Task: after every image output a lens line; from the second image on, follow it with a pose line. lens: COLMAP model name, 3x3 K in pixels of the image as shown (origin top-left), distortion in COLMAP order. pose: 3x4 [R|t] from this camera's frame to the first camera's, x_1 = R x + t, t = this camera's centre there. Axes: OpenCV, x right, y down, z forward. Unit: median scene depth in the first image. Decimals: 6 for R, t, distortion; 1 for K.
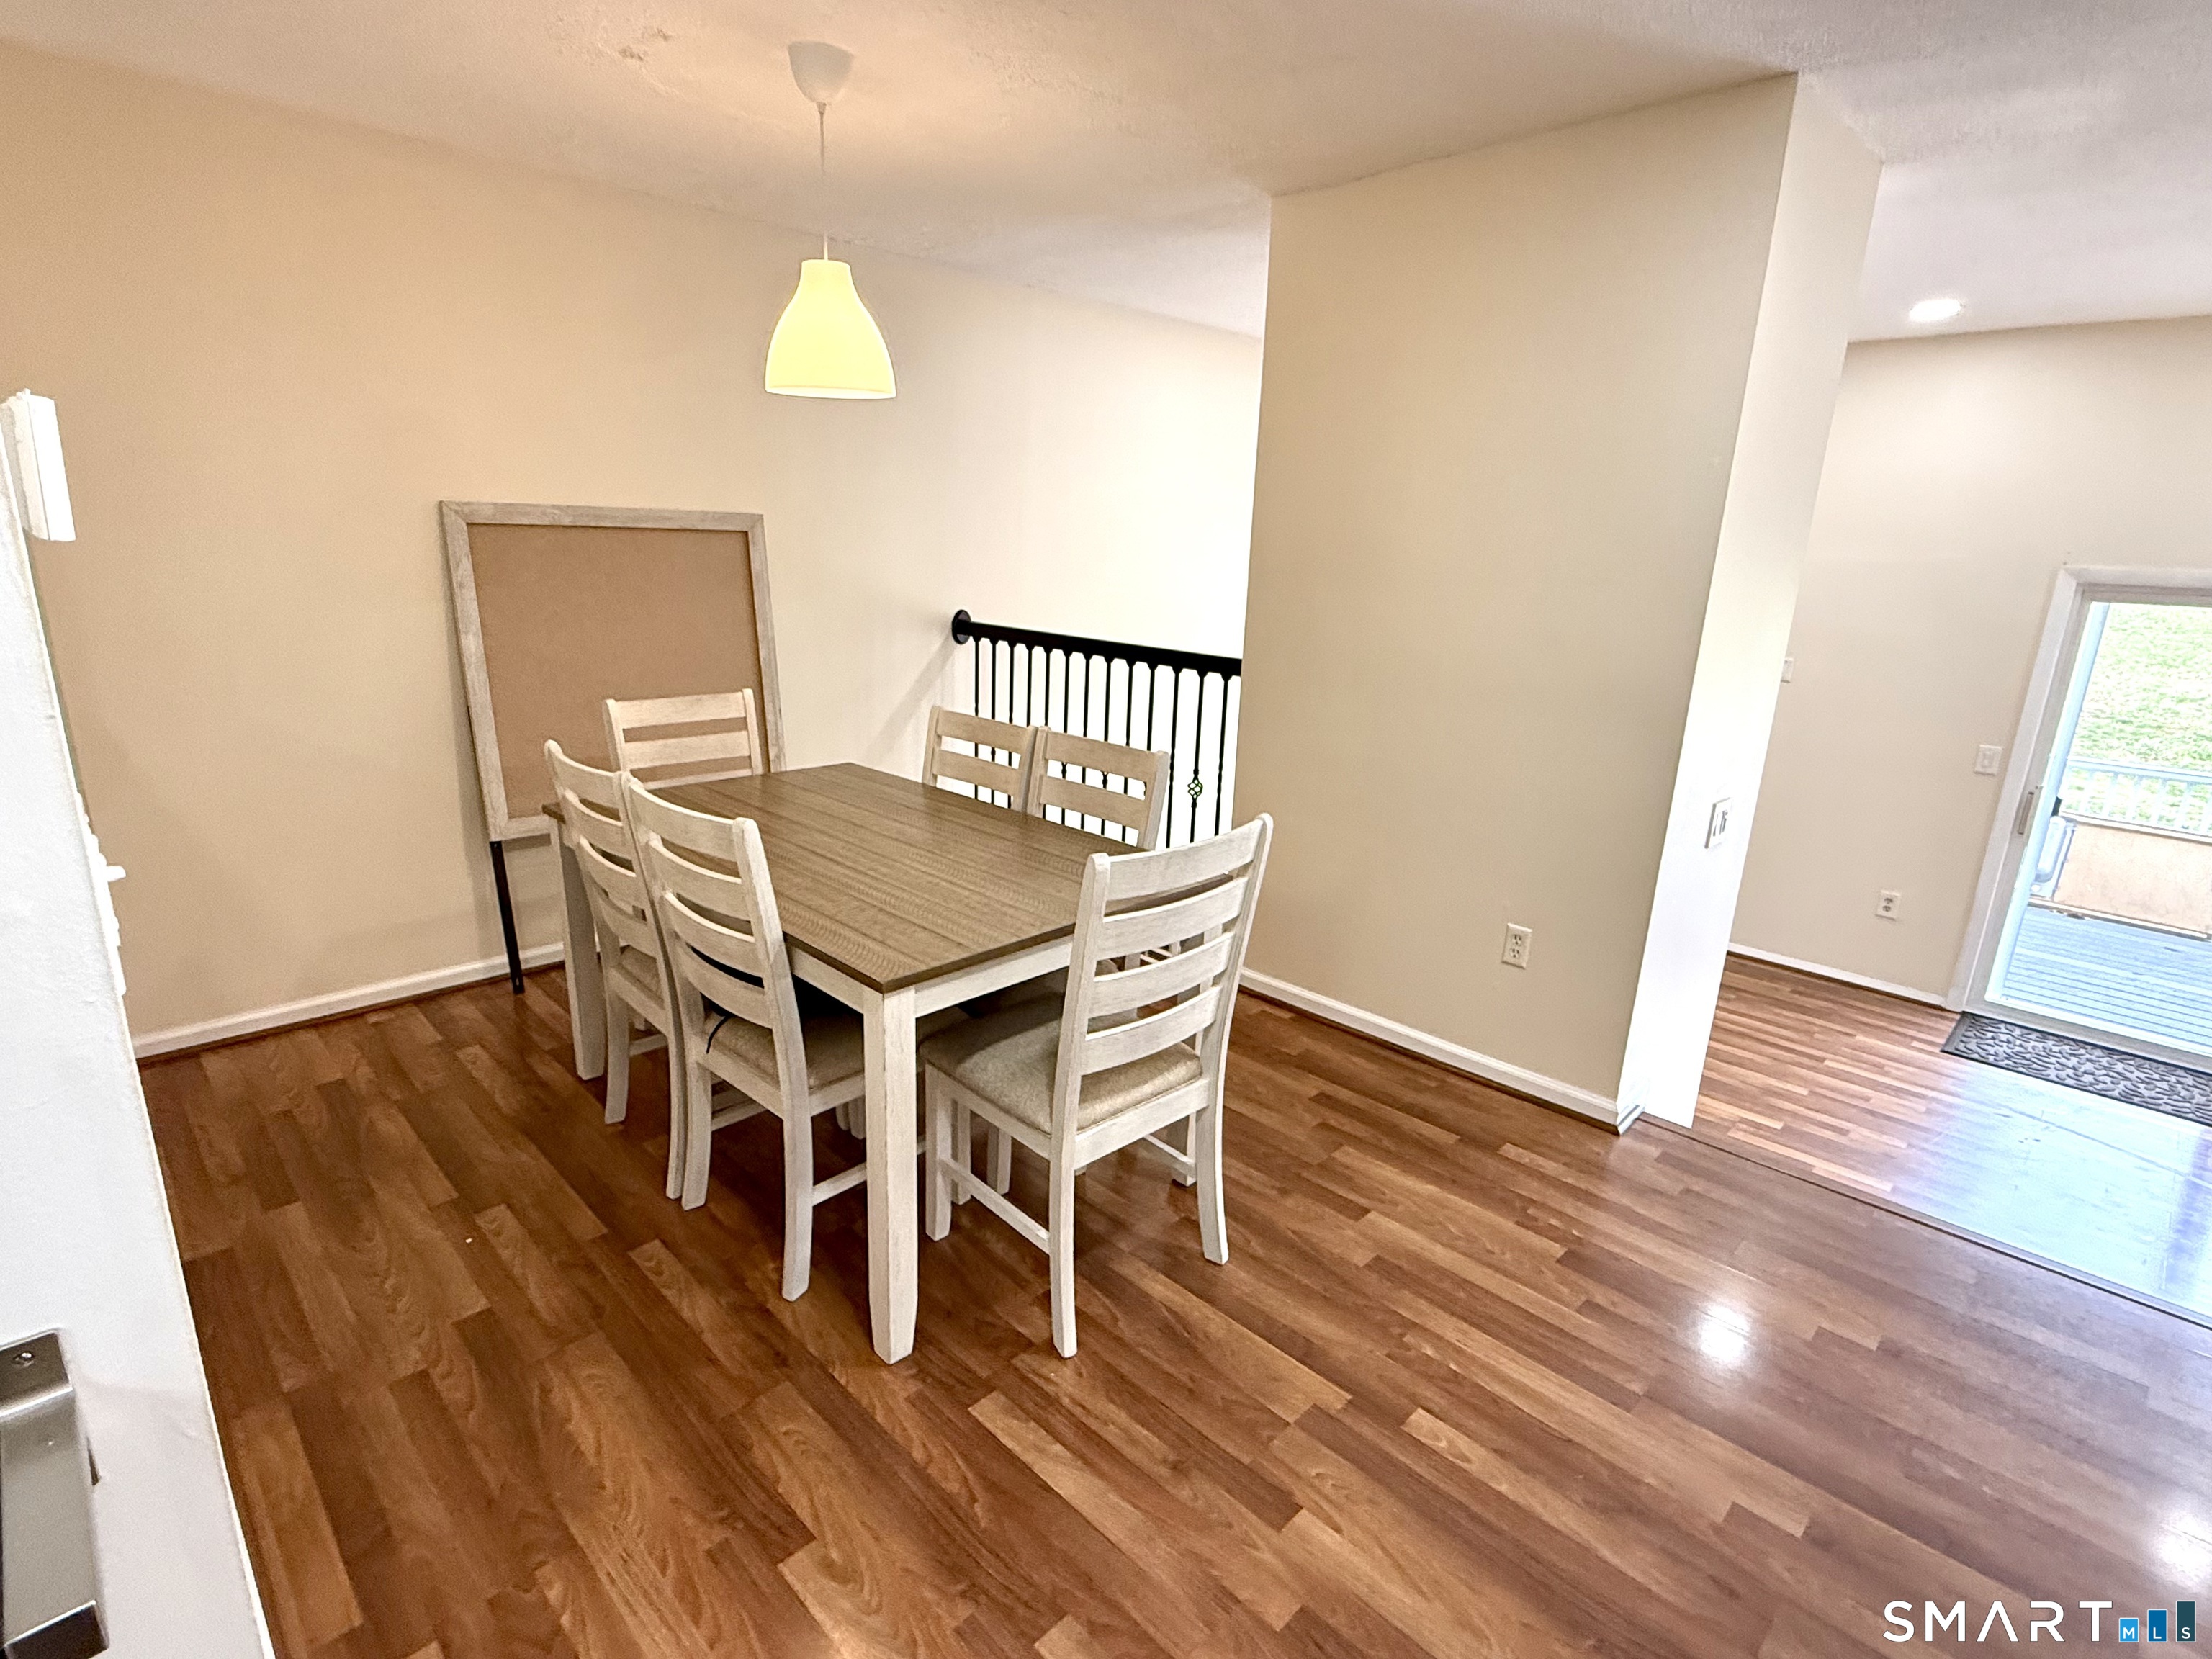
lens RADIAL K [[1100.5, 0, 1108.1], [0, 1100.5, 840.1], [0, 0, 1]] dist [-0.000433, 0.000395]
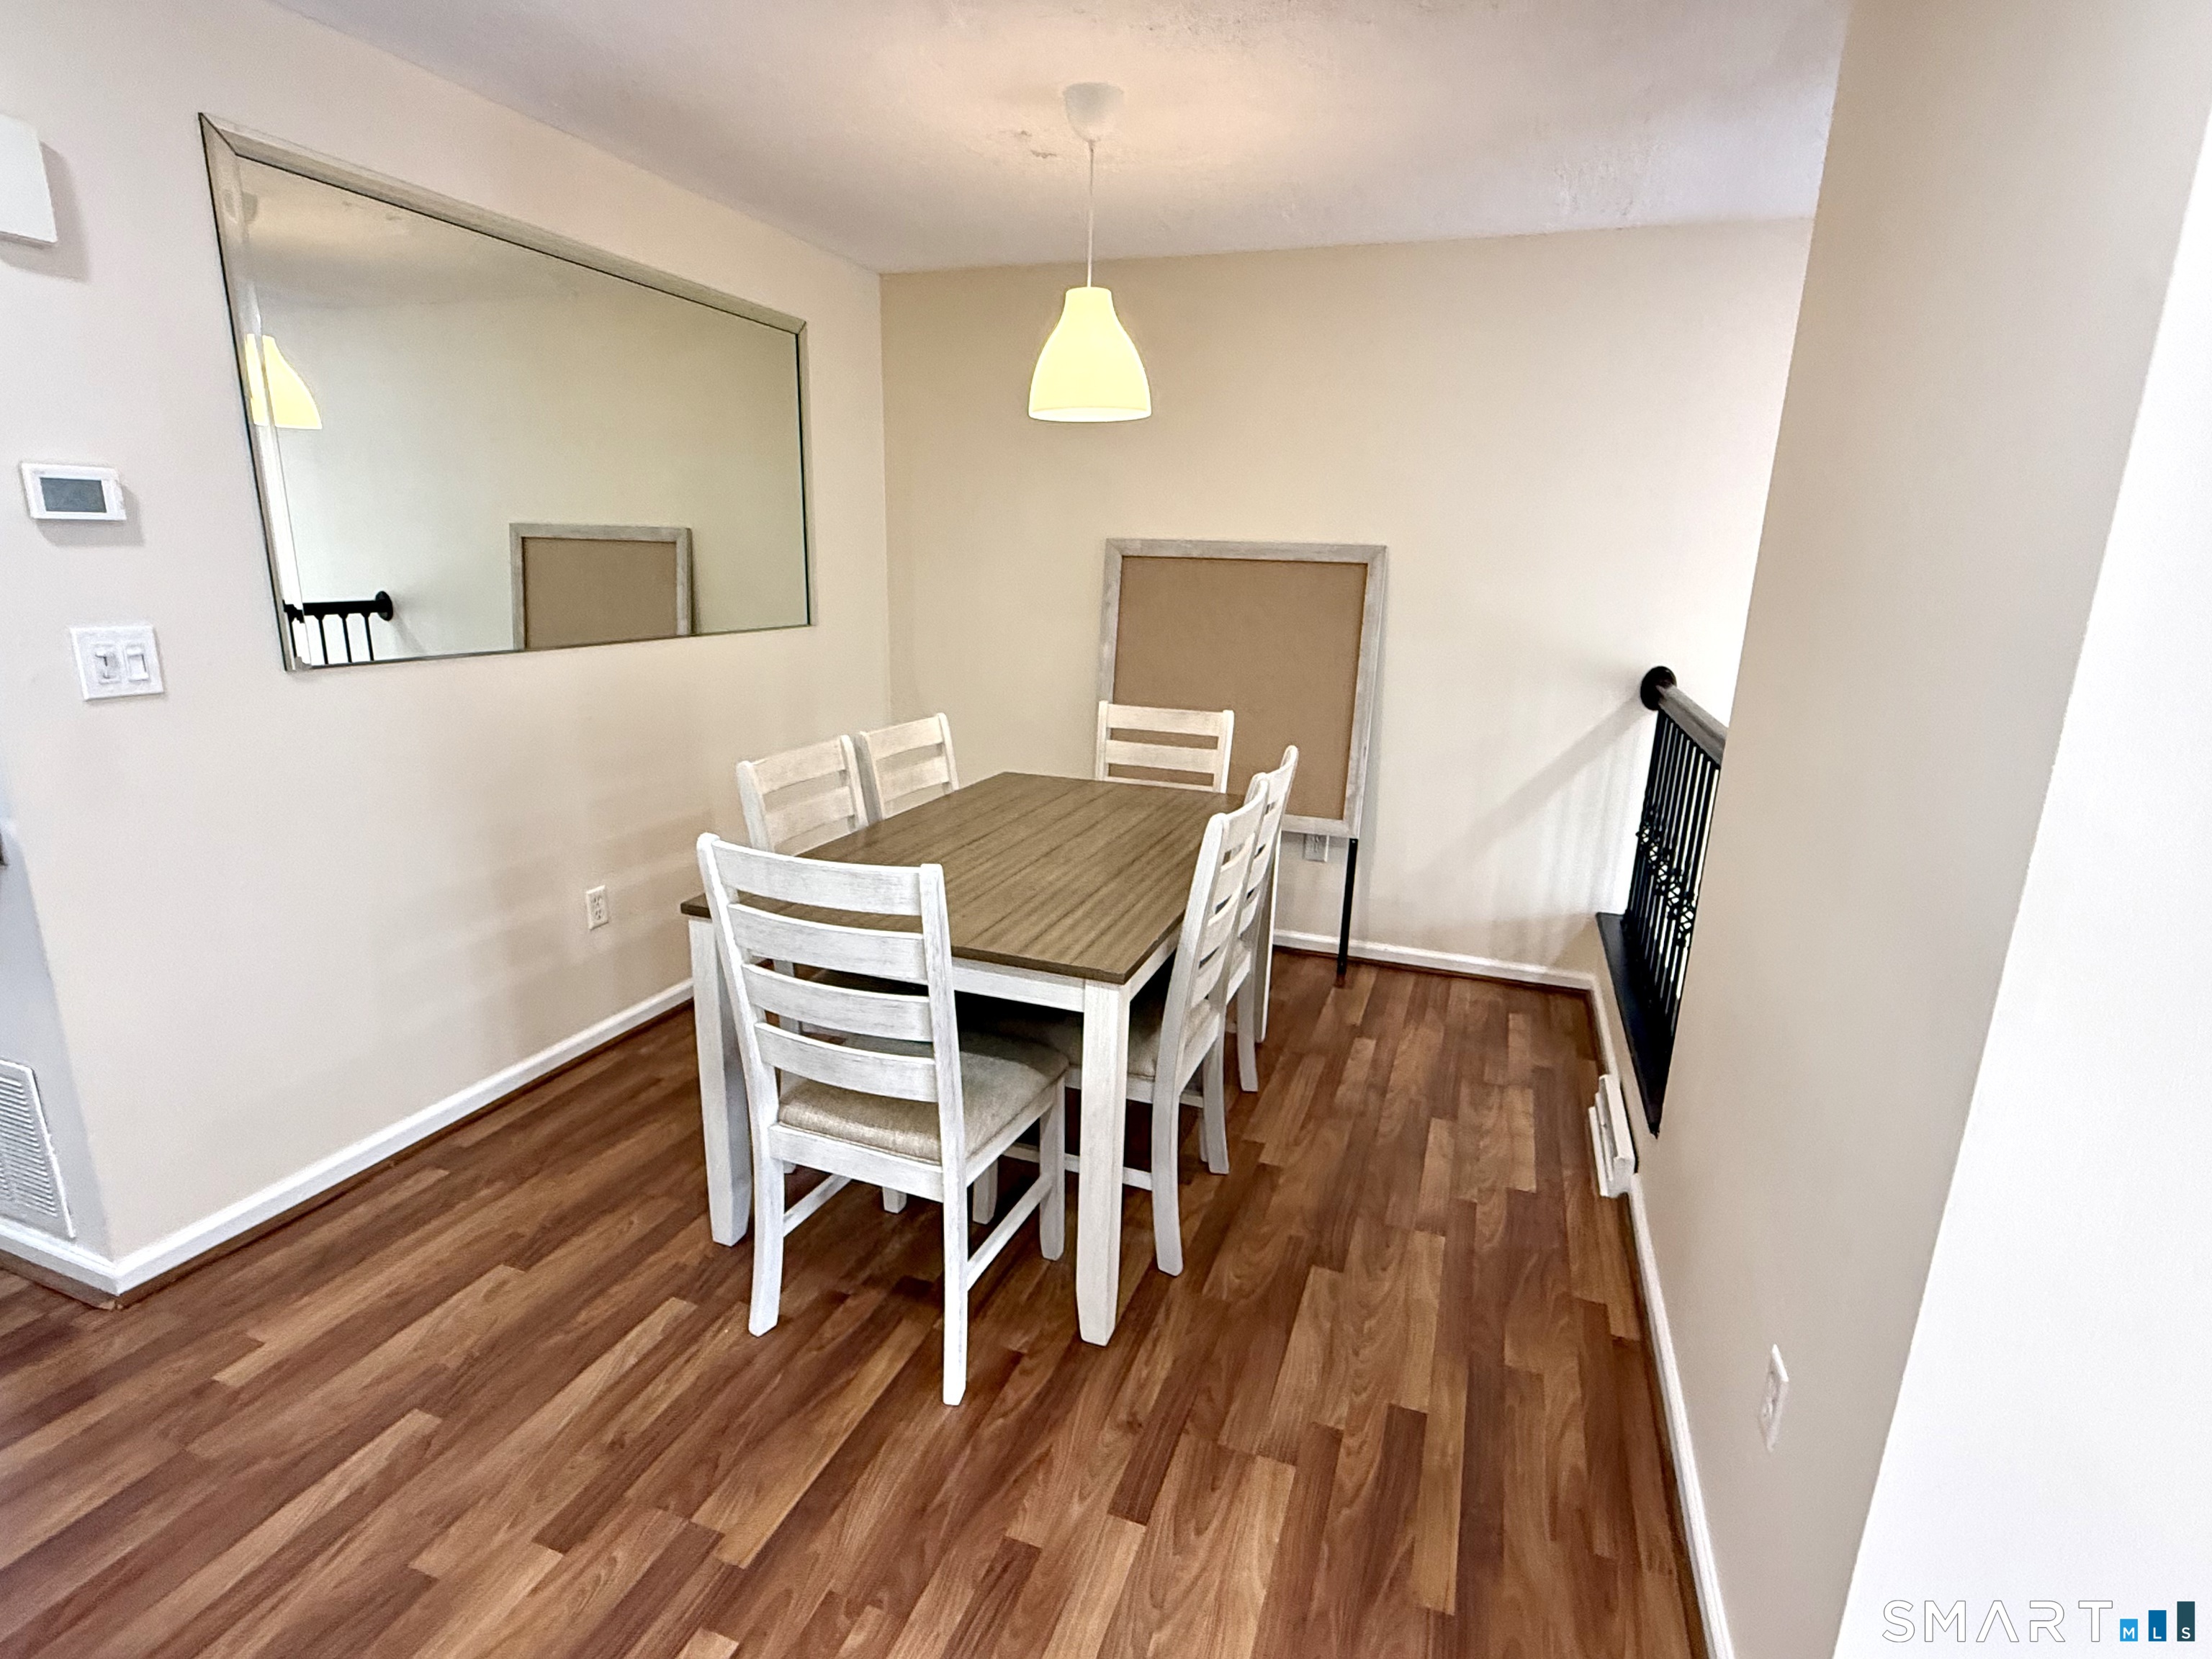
lens RADIAL K [[1100.9, 0, 1106.2], [0, 1100.9, 839.9], [0, 0, 1]] dist [-0.000191, -0.000062]
pose [[0.424252, 0.205775, -0.881854, 0.420306], [-0.256146, 0.961337, 0.101093, -0.072273], [0.868562, 0.182995, 0.460558, 0.338689]]
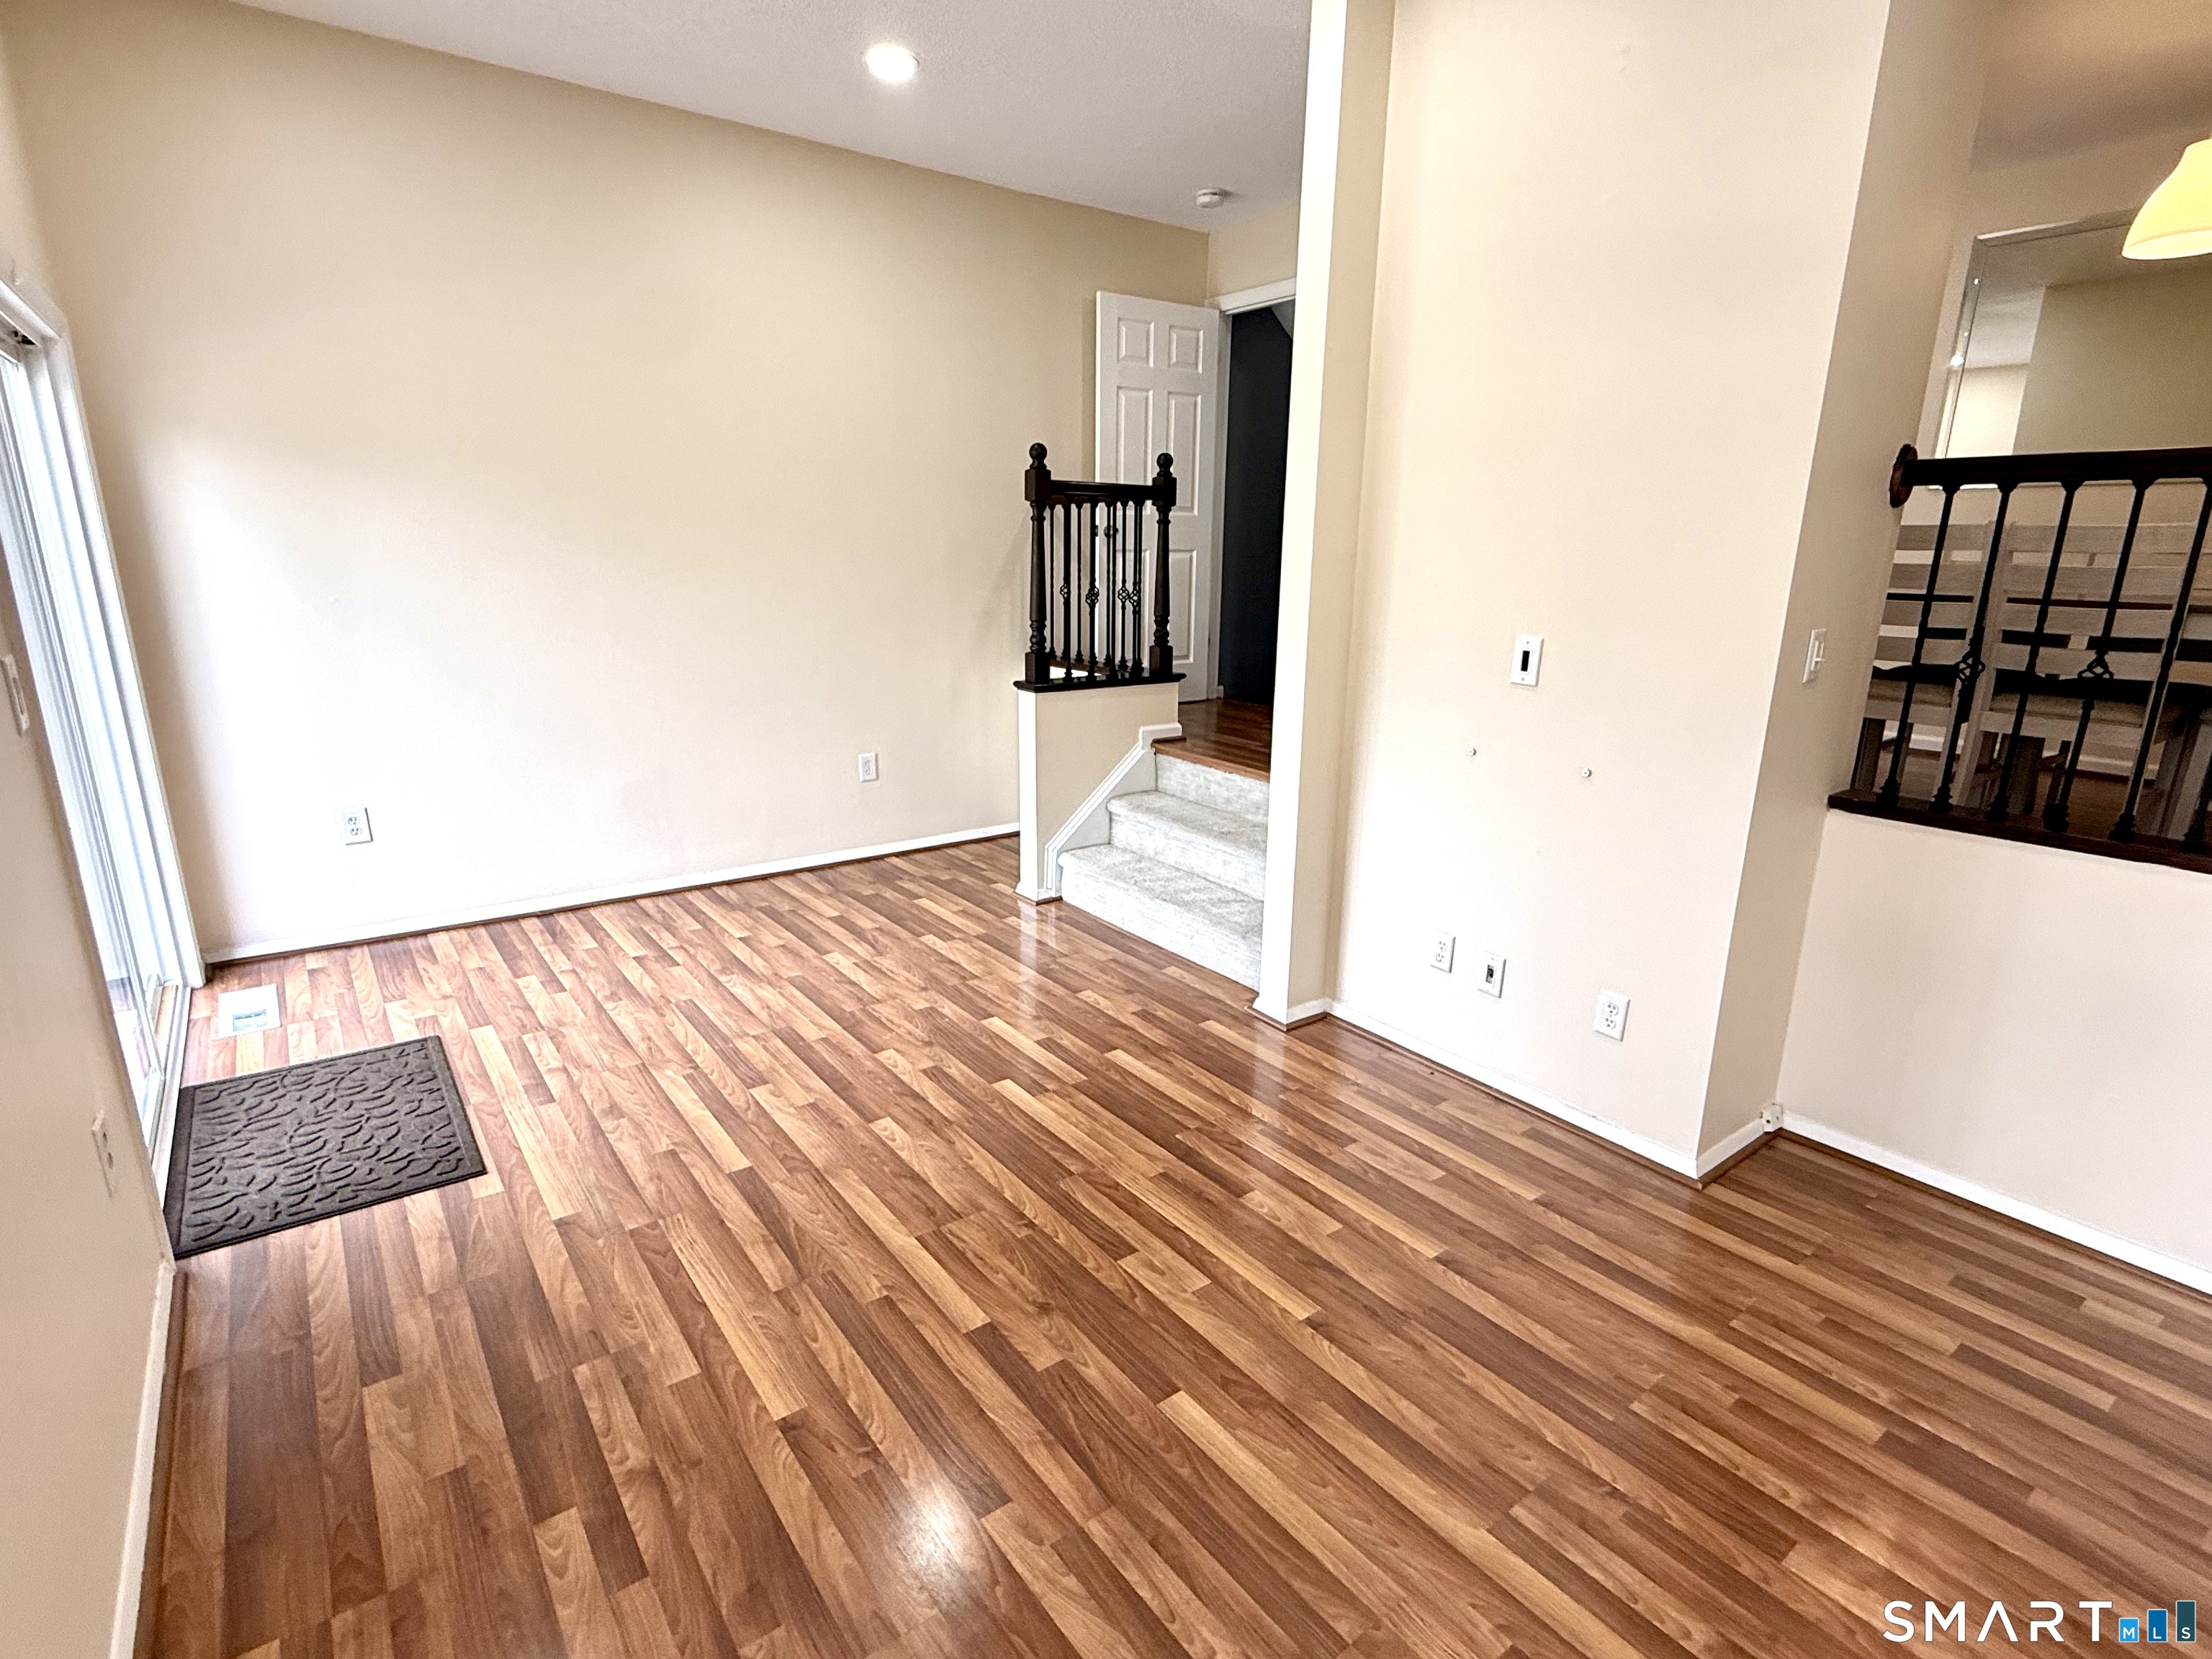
lens RADIAL K [[1100.5, 0, 1108.1], [0, 1100.5, 840.1], [0, 0, 1]] dist [-0.000433, 0.000395]
pose [[-0.989422, -0.080965, 0.120370, 0.434806], [-0.008013, 0.858995, 0.511922, -0.254118], [-0.144845, 0.505542, -0.850557, 1.458762]]
